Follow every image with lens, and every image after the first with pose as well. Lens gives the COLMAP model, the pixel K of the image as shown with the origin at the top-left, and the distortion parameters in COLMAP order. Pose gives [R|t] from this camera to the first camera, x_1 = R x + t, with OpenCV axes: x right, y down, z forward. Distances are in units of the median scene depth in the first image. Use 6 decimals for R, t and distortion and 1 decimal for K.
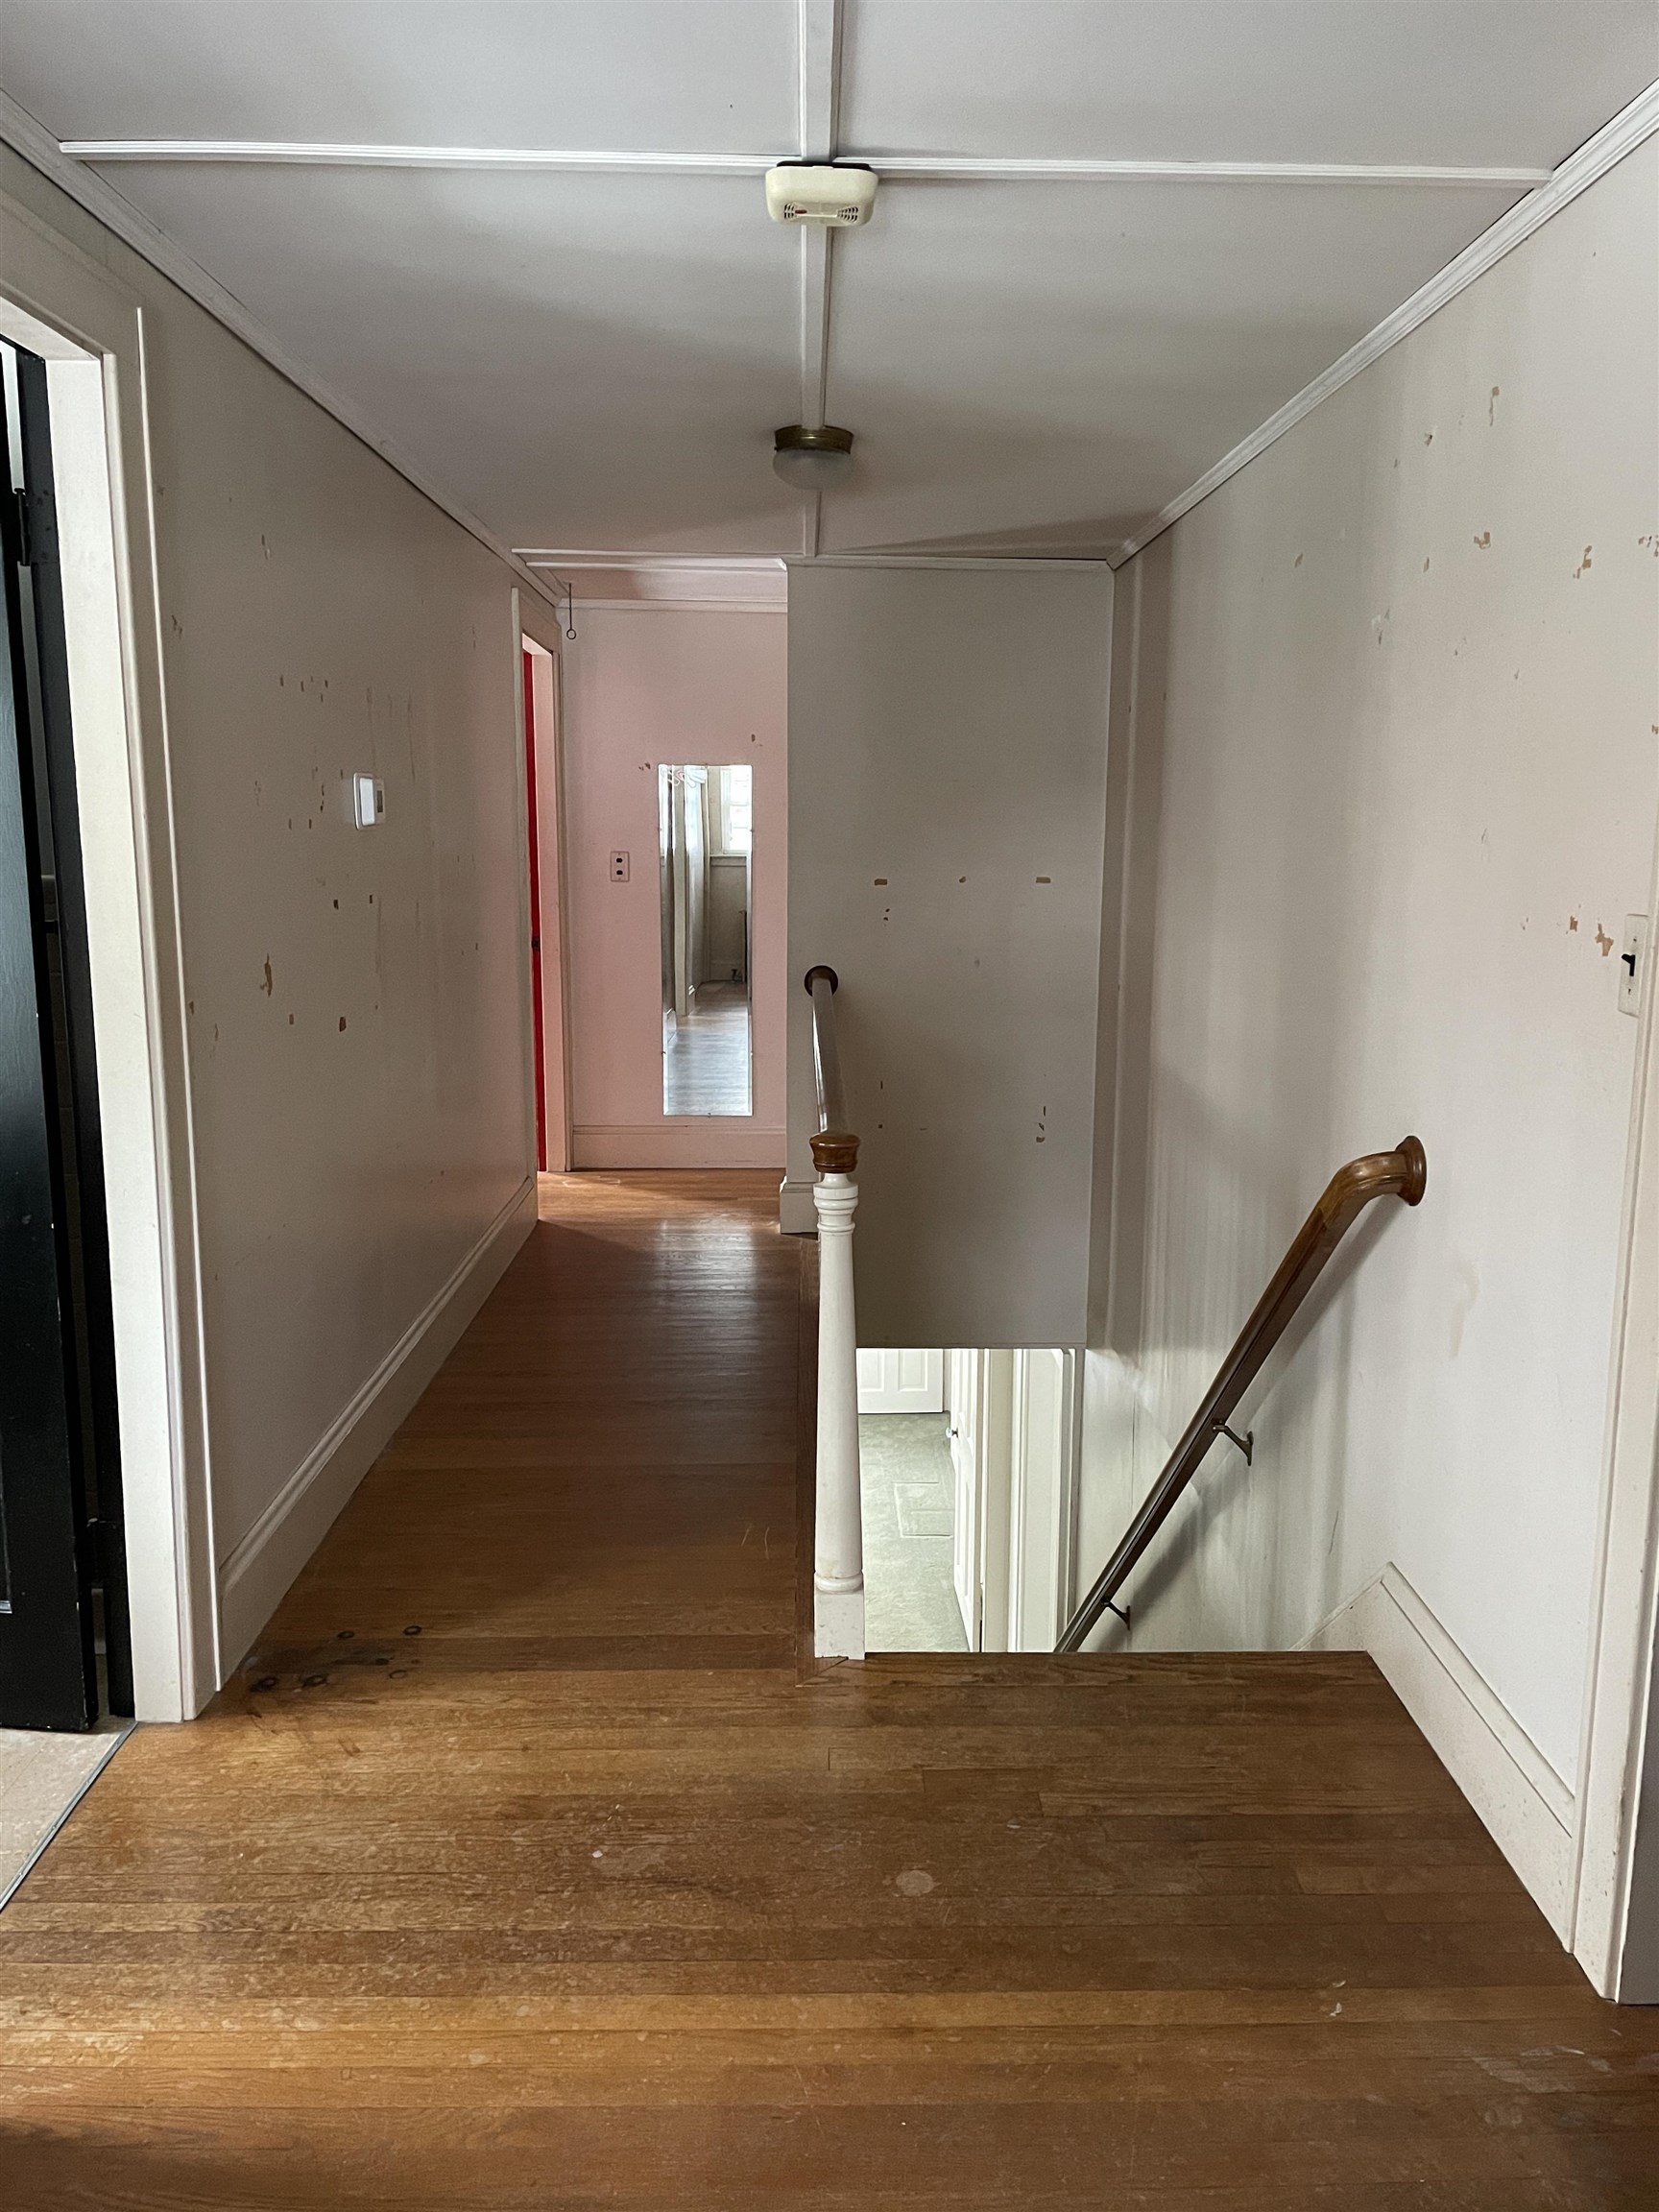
lens RADIAL K [[1662.3, 0, 831.2], [0, 1662.3, 1101.6], [0, 0, 1]] dist [0.015384, 0.000492]
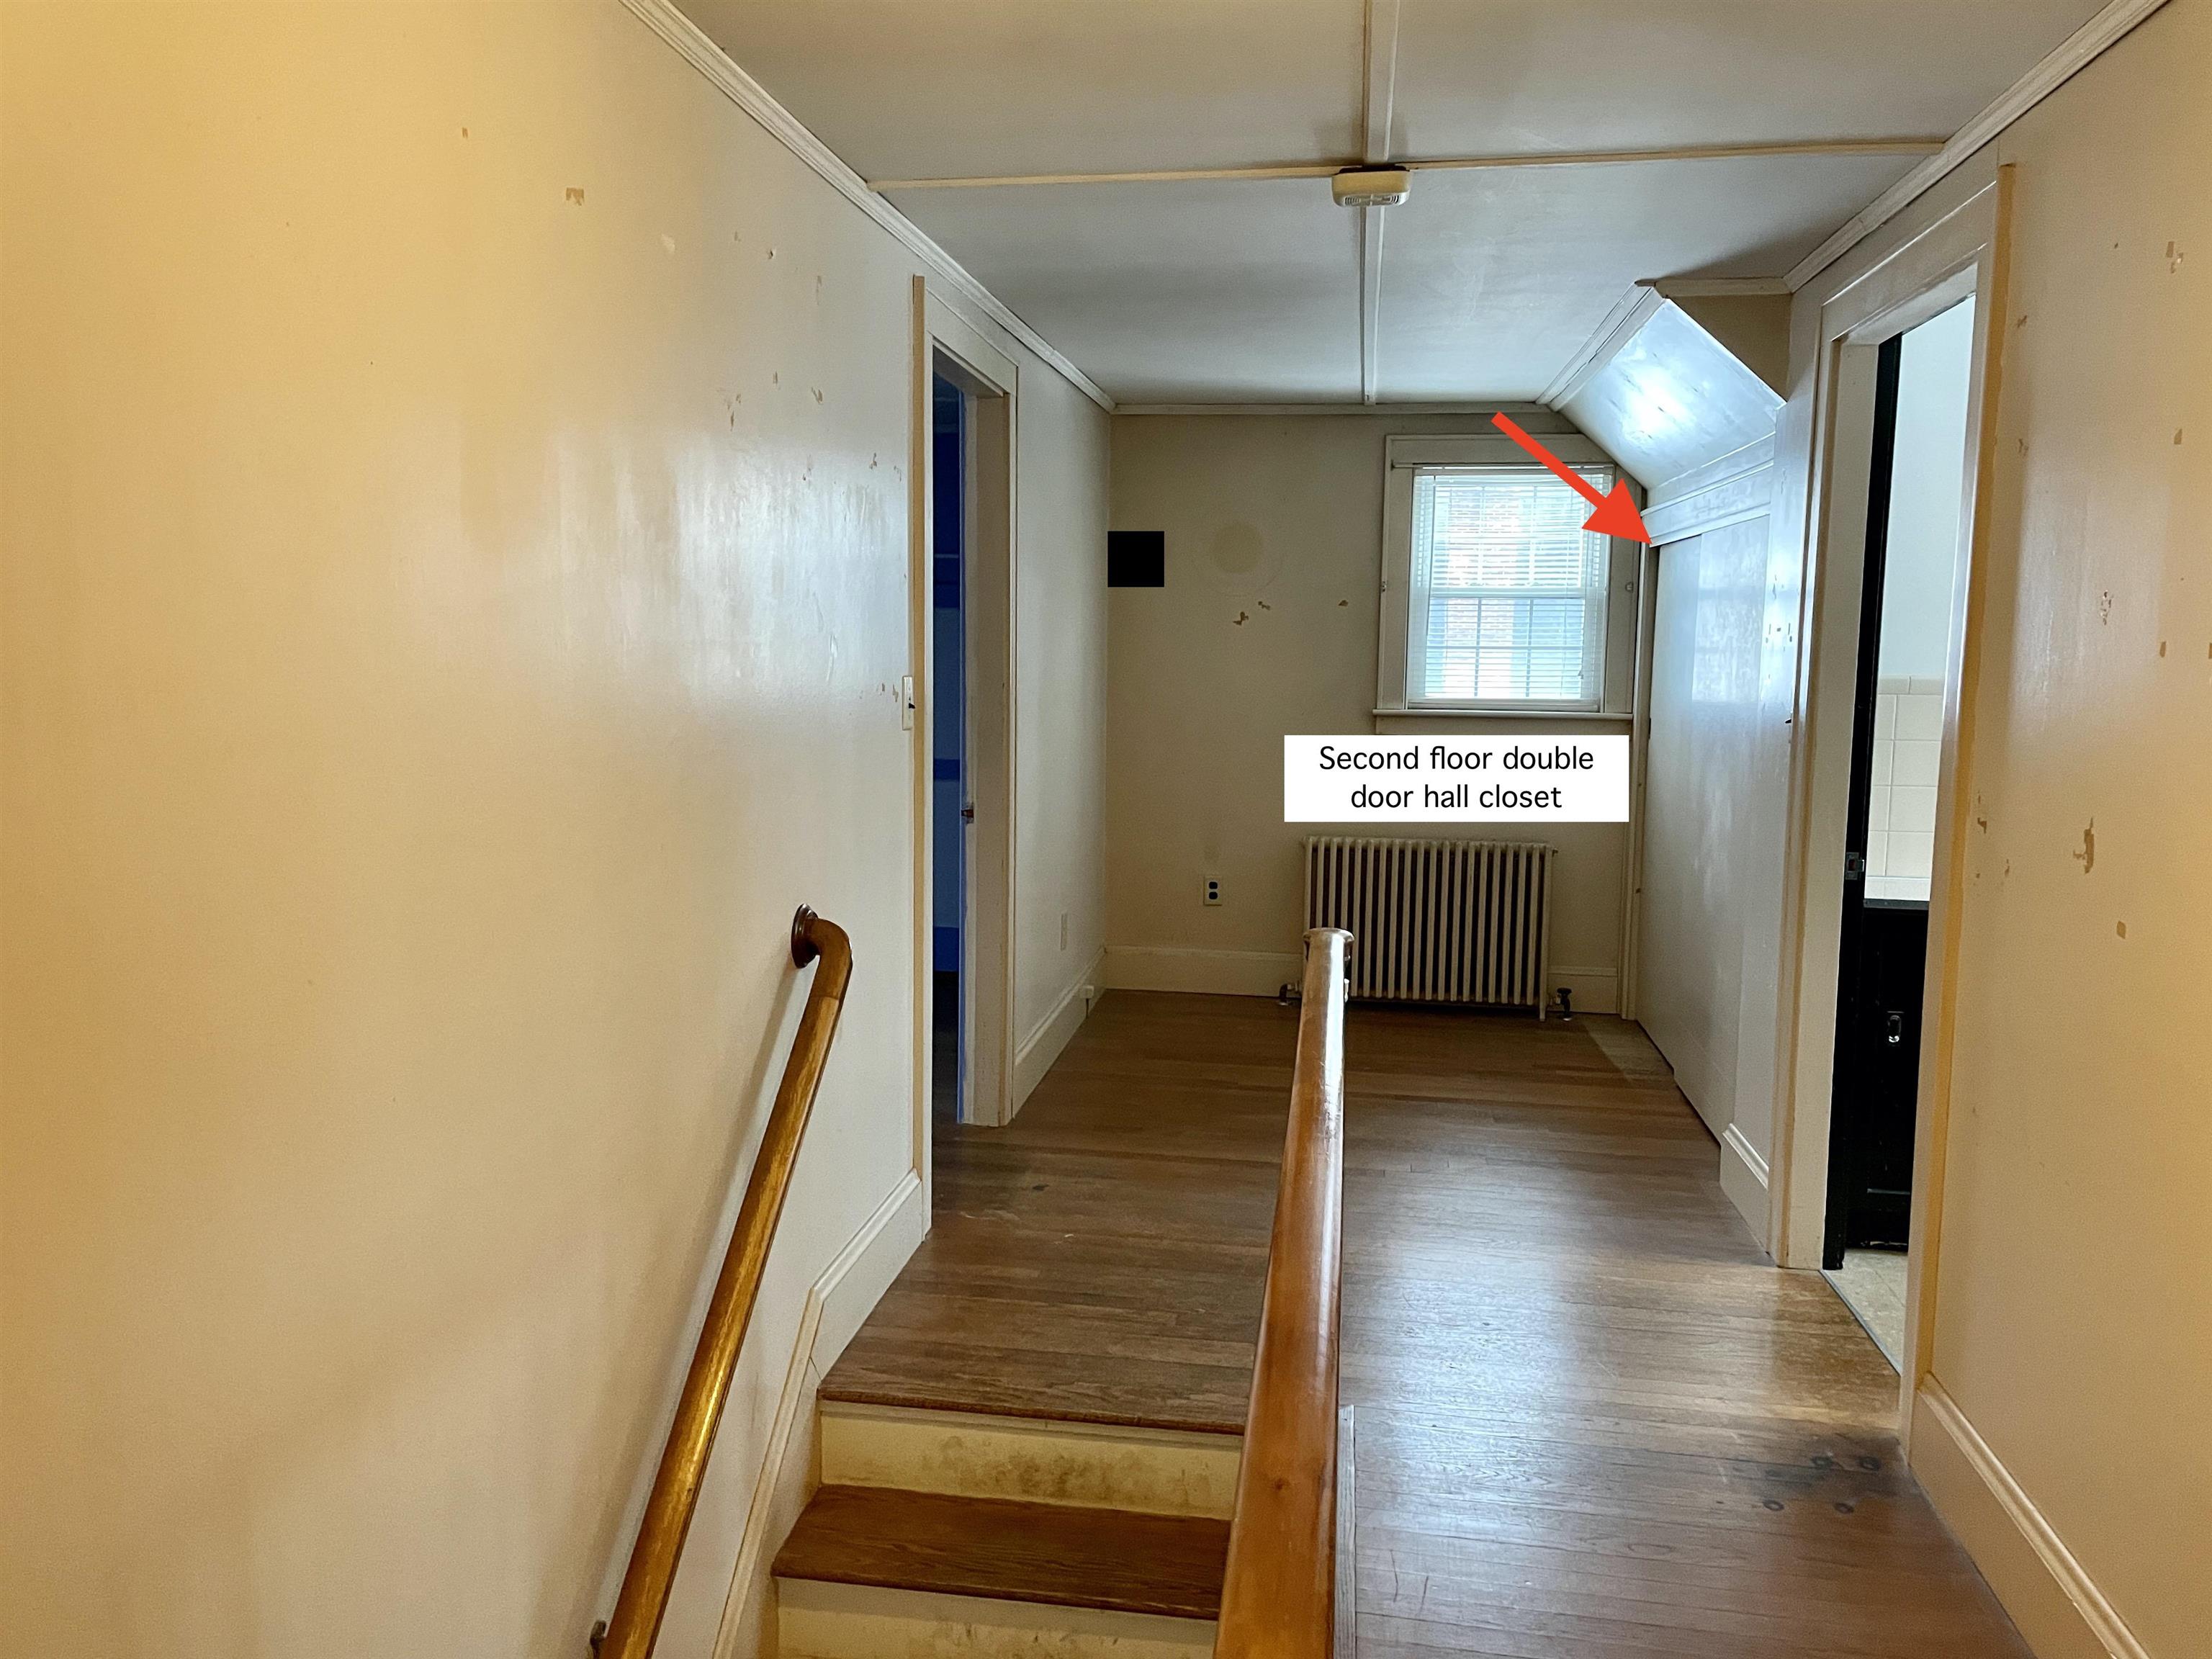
lens RADIAL K [[1662.3, 0, 1103.3], [0, 1662.3, 828.9], [0, 0, 1]] dist [0.015384, 0.000492]
pose [[-0.986934, -0.035864, 0.157082, -0.019360], [0.010429, 0.958651, 0.284393, -0.343917], [-0.160786, 0.282316, -0.945751, 2.027421]]
